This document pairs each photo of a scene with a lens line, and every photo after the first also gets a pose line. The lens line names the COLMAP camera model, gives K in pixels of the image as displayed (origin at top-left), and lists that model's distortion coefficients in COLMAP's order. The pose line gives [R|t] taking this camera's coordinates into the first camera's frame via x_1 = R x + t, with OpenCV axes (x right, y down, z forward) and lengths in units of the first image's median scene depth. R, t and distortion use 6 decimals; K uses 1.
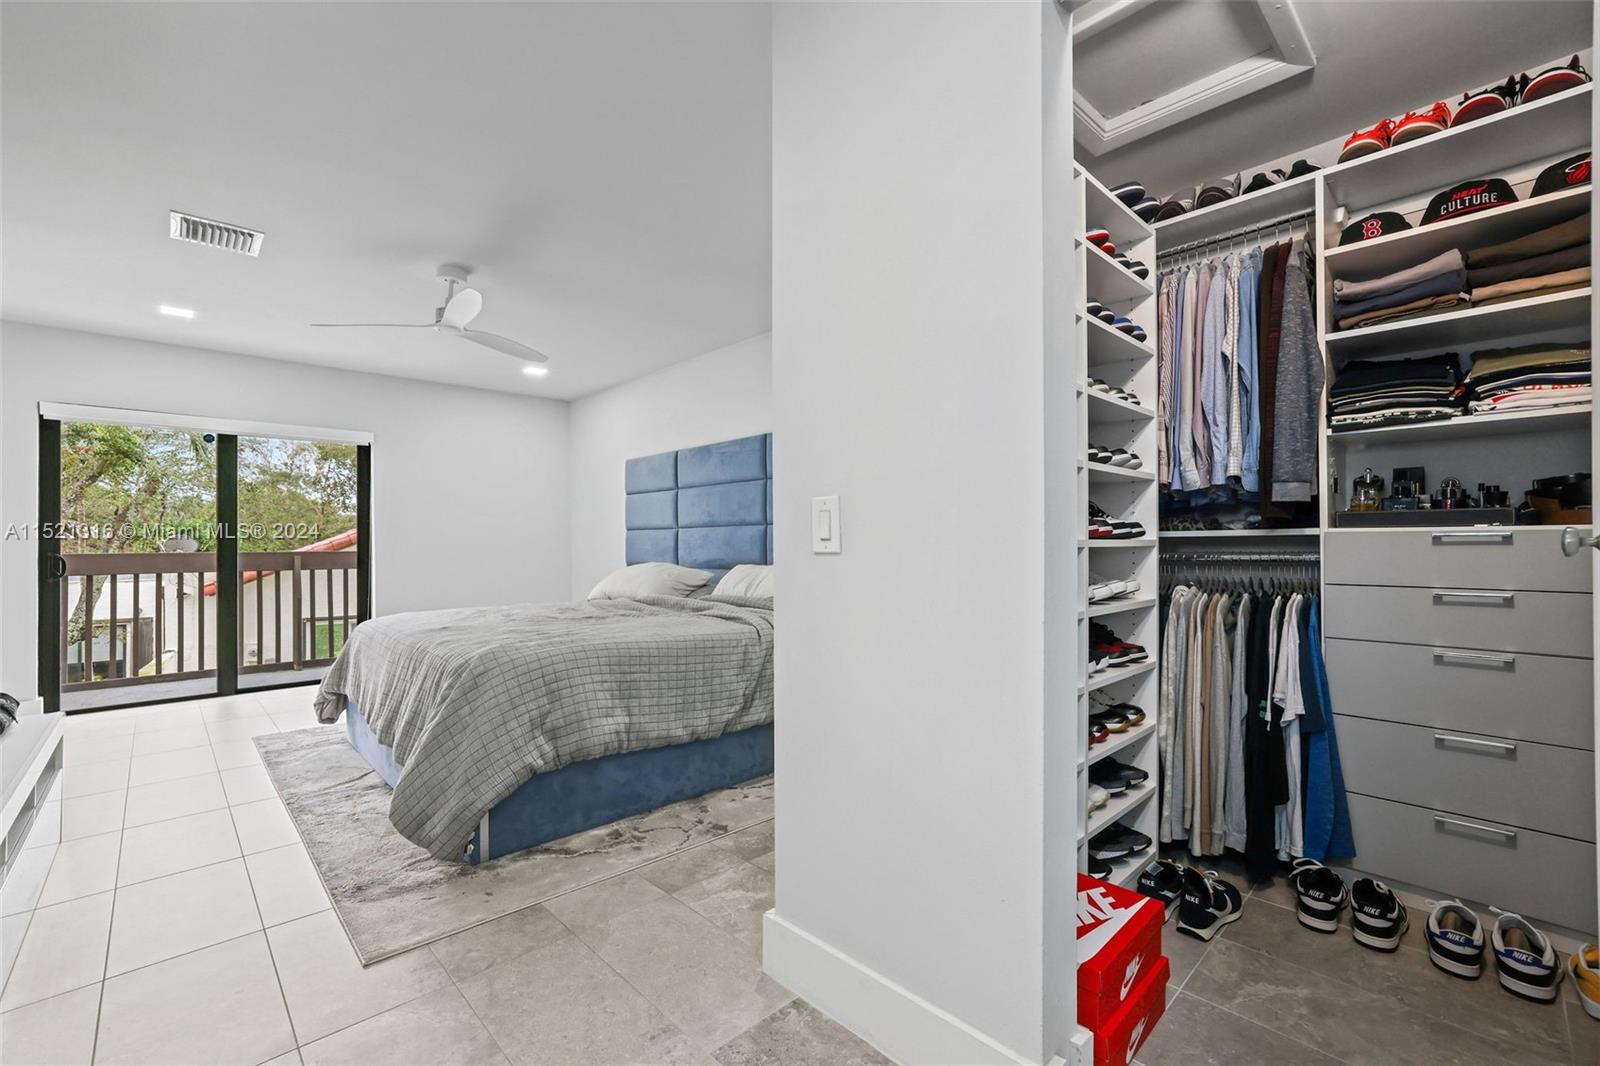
lens RADIAL K [[688.0, 0, 807.8], [0, 688.0, 536.9], [0, 0, 1]] dist [-0.046725, 0.025735]
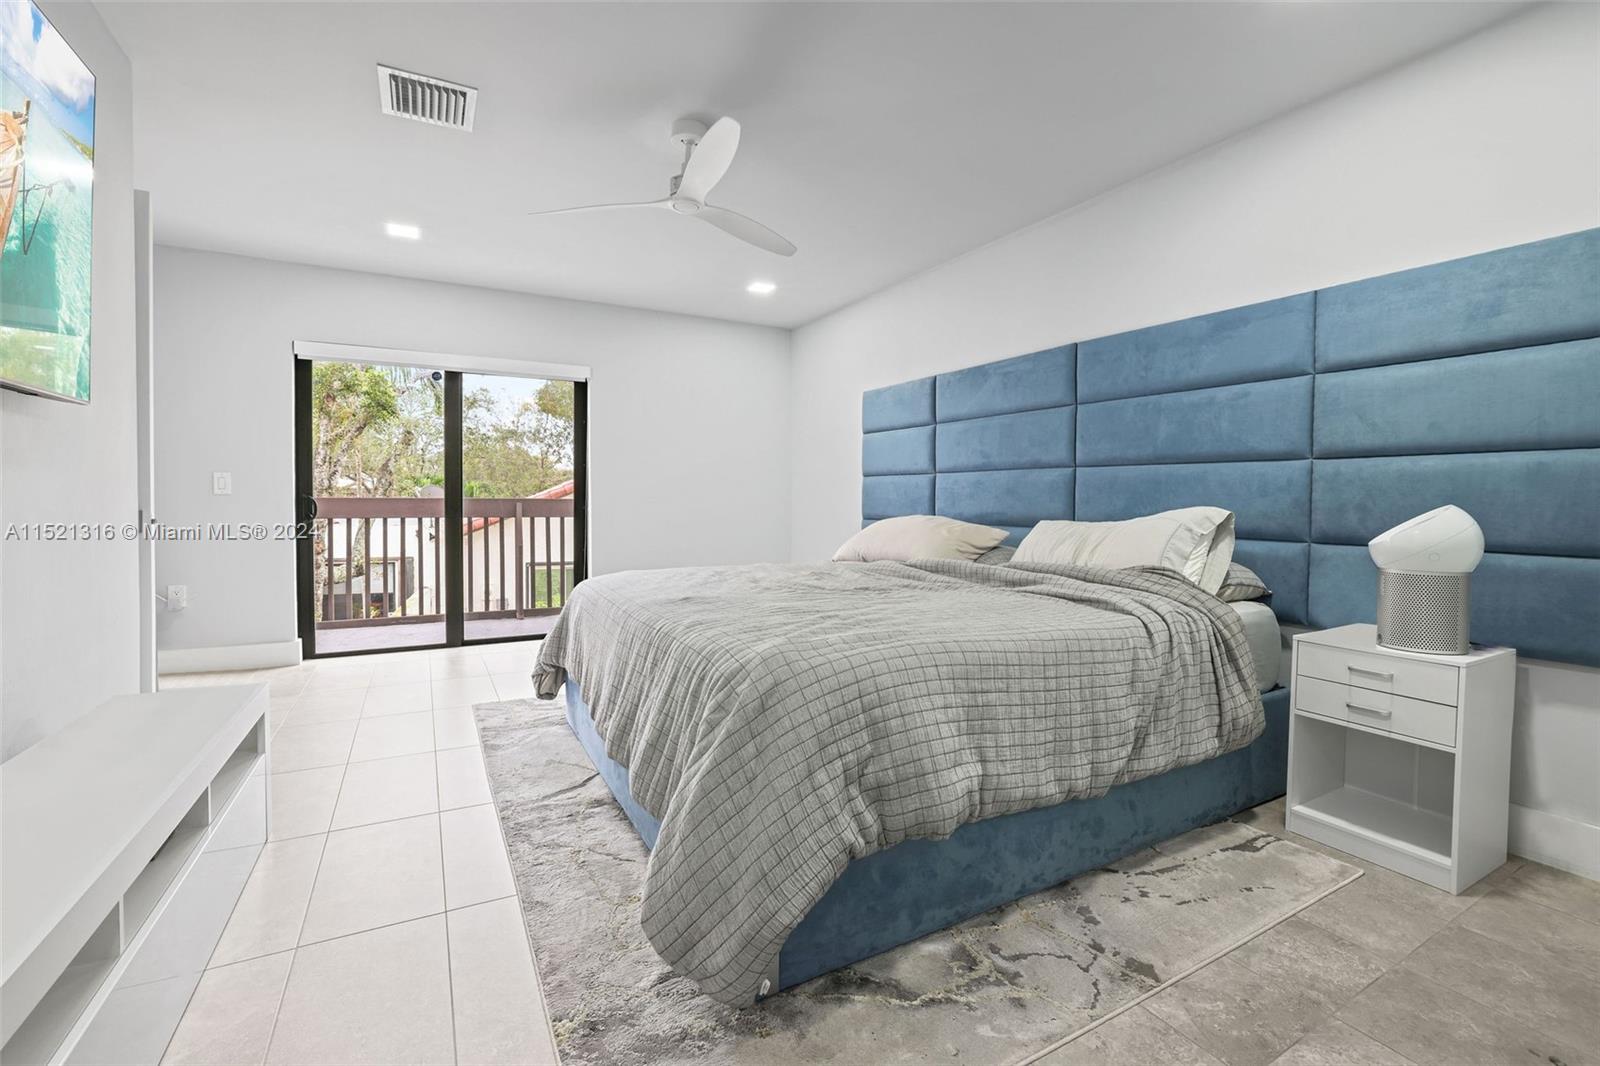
lens RADIAL K [[690.7, 0, 797.1], [0, 690.7, 514.7], [0, 0, 1]] dist [-0.036948, 0.001152]
pose [[0.964393, 0.017952, -0.263862, -0.199861], [-0.009497, 0.999401, 0.033284, 0.016005], [0.264301, -0.029593, 0.963986, 0.282047]]
